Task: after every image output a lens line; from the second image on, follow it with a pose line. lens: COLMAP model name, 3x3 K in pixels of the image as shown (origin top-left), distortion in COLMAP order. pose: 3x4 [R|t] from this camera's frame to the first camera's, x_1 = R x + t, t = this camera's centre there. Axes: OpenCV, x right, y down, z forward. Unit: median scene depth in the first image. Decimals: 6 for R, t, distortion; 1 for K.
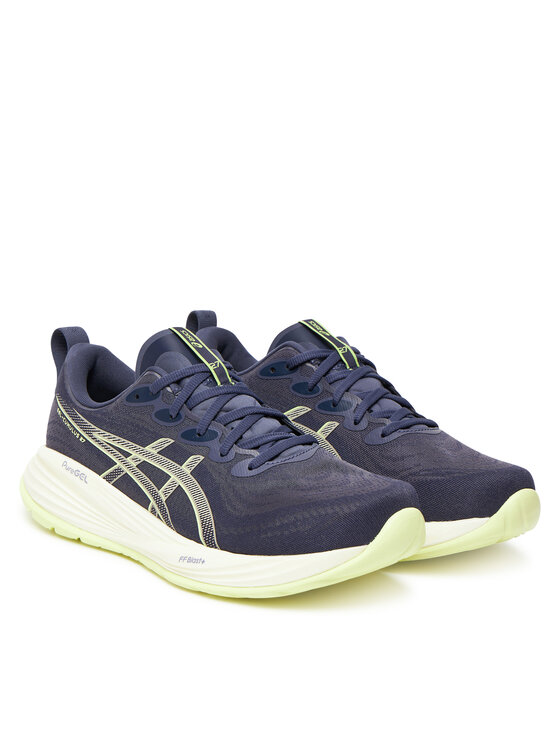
lens RADIAL K [[2028.1, 0, 280.0], [0, 2028.1, 373.0], [0, 0, 1]] dist [-0.040217, -0.092987]
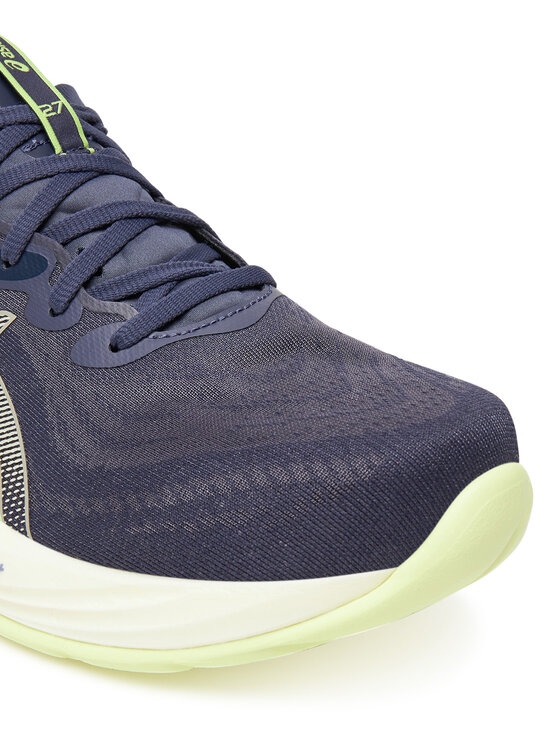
lens RADIAL K [[1303.2, 0, 280.0], [0, 1303.2, 373.0], [0, 0, 1]] dist [0.073148, 0.086949]
pose [[0.999894, 0.005399, 0.013501, 0.016286], [-0.007254, 0.989931, 0.141364, 0.013357], [-0.012602, -0.141447, 0.989866, 0.725638]]
